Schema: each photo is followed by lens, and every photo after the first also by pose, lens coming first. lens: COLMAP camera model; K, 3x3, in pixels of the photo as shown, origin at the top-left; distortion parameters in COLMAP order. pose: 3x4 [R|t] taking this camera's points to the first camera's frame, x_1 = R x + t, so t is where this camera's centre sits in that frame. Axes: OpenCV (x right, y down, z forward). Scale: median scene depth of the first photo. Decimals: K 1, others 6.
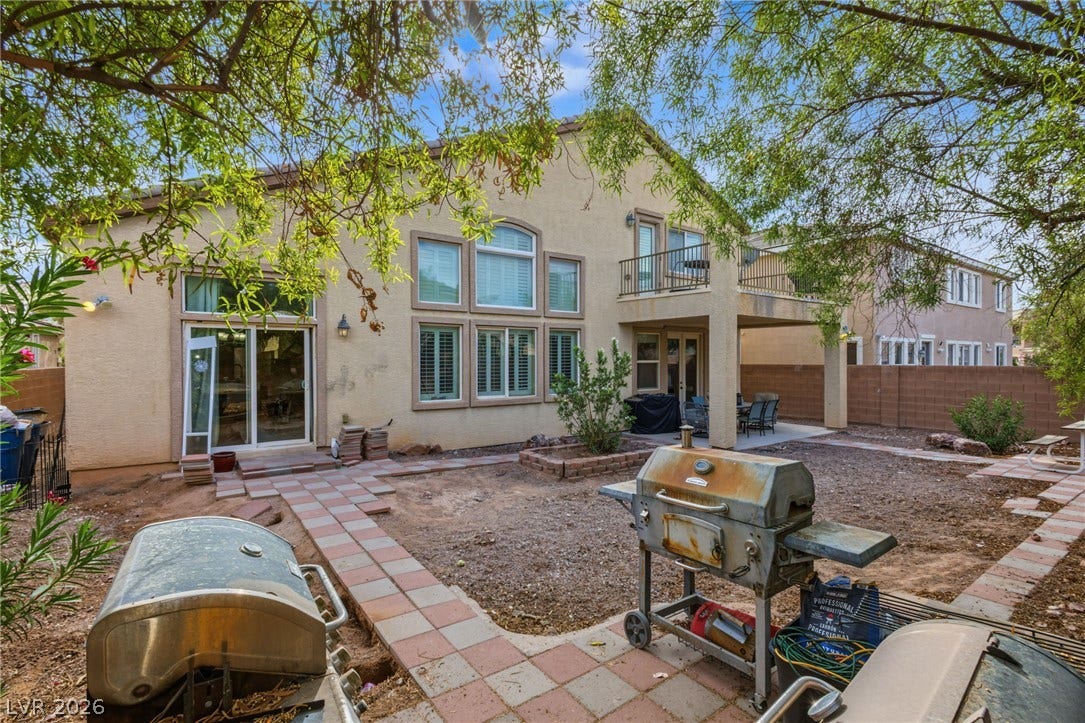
lens RADIAL K [[494.6, 0, 537.4], [0, 494.6, 359.8], [0, 0, 1]] dist [0.008577, -0.000678]
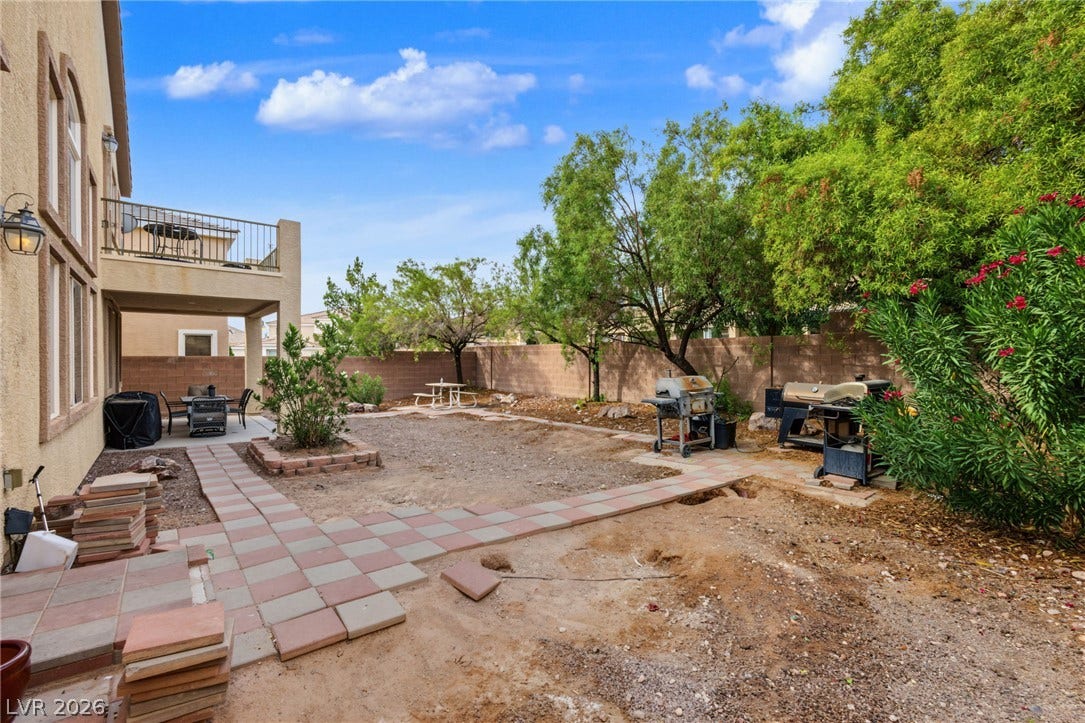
lens RADIAL K [[494.6, 0, 538.9], [0, 494.6, 362.7], [0, 0, 1]] dist [0.008577, -0.000678]
pose [[-0.042533, -0.003683, 0.999088, -0.659695], [-0.001822, 0.999992, 0.003608, 0.026770], [-0.999093, -0.001667, -0.042539, 0.536949]]
